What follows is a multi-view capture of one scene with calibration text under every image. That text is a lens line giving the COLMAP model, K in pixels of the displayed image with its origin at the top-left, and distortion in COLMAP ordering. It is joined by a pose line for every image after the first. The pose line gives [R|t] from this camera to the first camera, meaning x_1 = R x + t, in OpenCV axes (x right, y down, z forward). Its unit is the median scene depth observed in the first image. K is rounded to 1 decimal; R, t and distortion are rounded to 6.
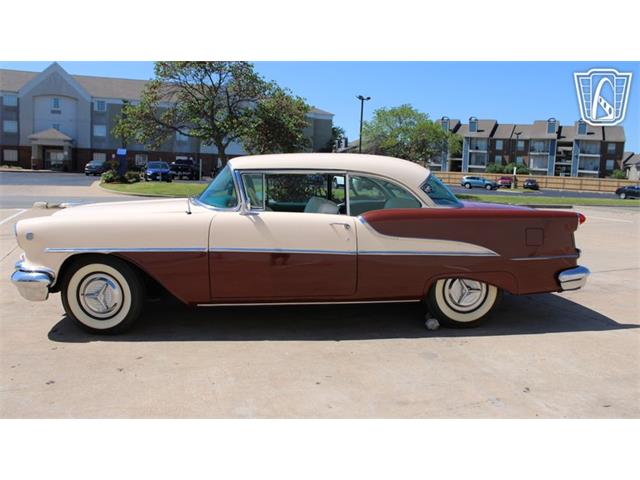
lens RADIAL K [[530.3, 0, 318.8], [0, 530.3, 237.4], [0, 0, 1]] dist [-0.156572, 0.133356]
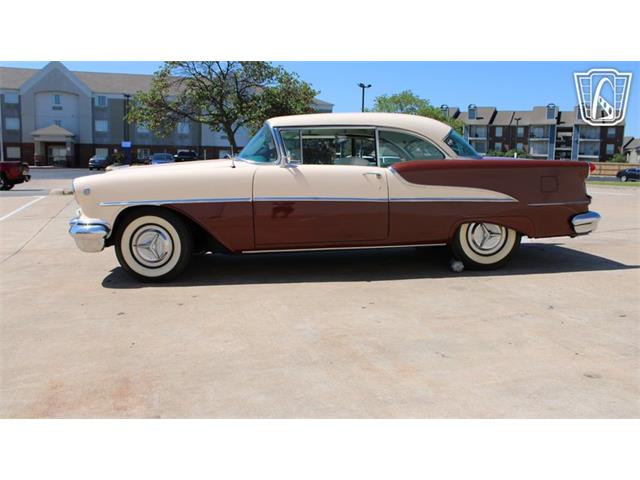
lens RADIAL K [[530.3, 0, 317.1], [0, 530.3, 238.2], [0, 0, 1]] dist [-0.156572, 0.133356]
pose [[0.999730, -0.022836, -0.004390, -0.018461], [0.022901, 0.999621, 0.015303, 0.022621], [0.004039, -0.015399, 0.999873, -0.023487]]
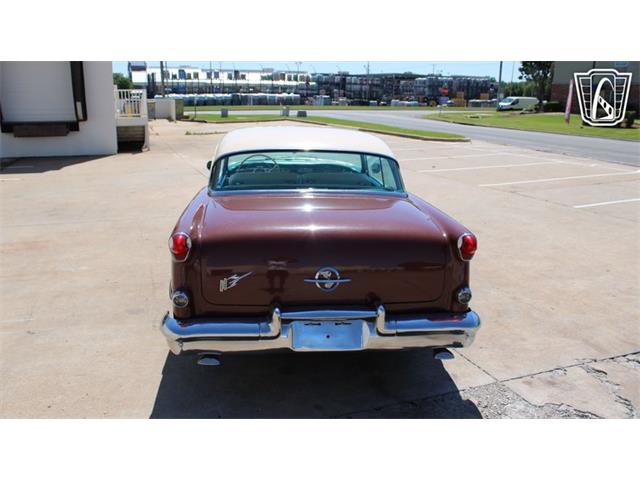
lens RADIAL K [[530.3, 0, 319.8], [0, 530.3, 237.4], [0, 0, 1]] dist [-0.156572, 0.133356]
pose [[0.033096, 0.228974, -0.972870, 0.300253], [-0.136184, 0.965357, 0.222573, -0.055061], [0.990131, 0.125123, 0.063133, 0.306057]]
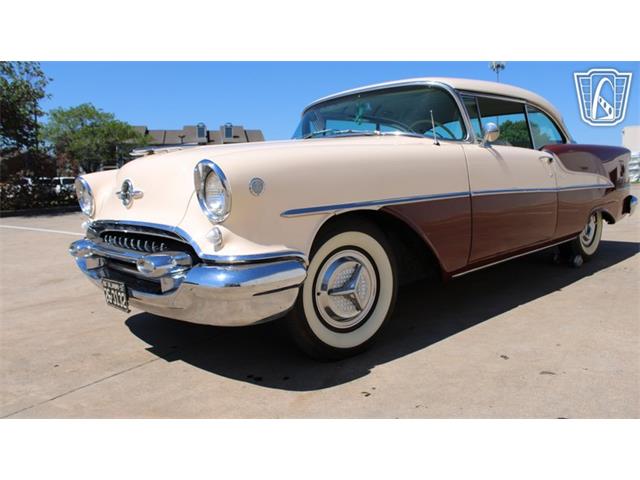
lens RADIAL K [[530.3, 0, 317.5], [0, 530.3, 257.2], [0, 0, 1]] dist [-0.156572, 0.133356]
pose [[0.787264, -0.136452, 0.601329, -0.204780], [0.124783, 0.990286, 0.061347, 0.009869], [-0.603859, 0.026740, 0.796643, 0.141537]]
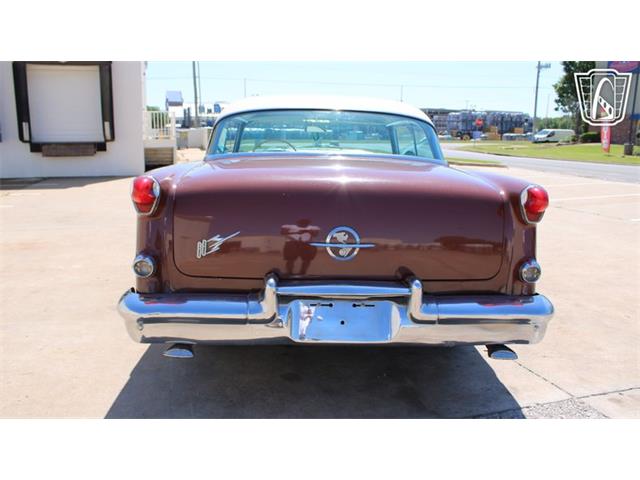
lens RADIAL K [[530.3, 0, 319.1], [0, 530.3, 236.2], [0, 0, 1]] dist [-0.156572, 0.133356]
pose [[-0.030172, 0.160155, -0.986631, 0.259316], [-0.136705, 0.977143, 0.162795, -0.024847], [0.990152, 0.139789, -0.007588, 0.316418]]
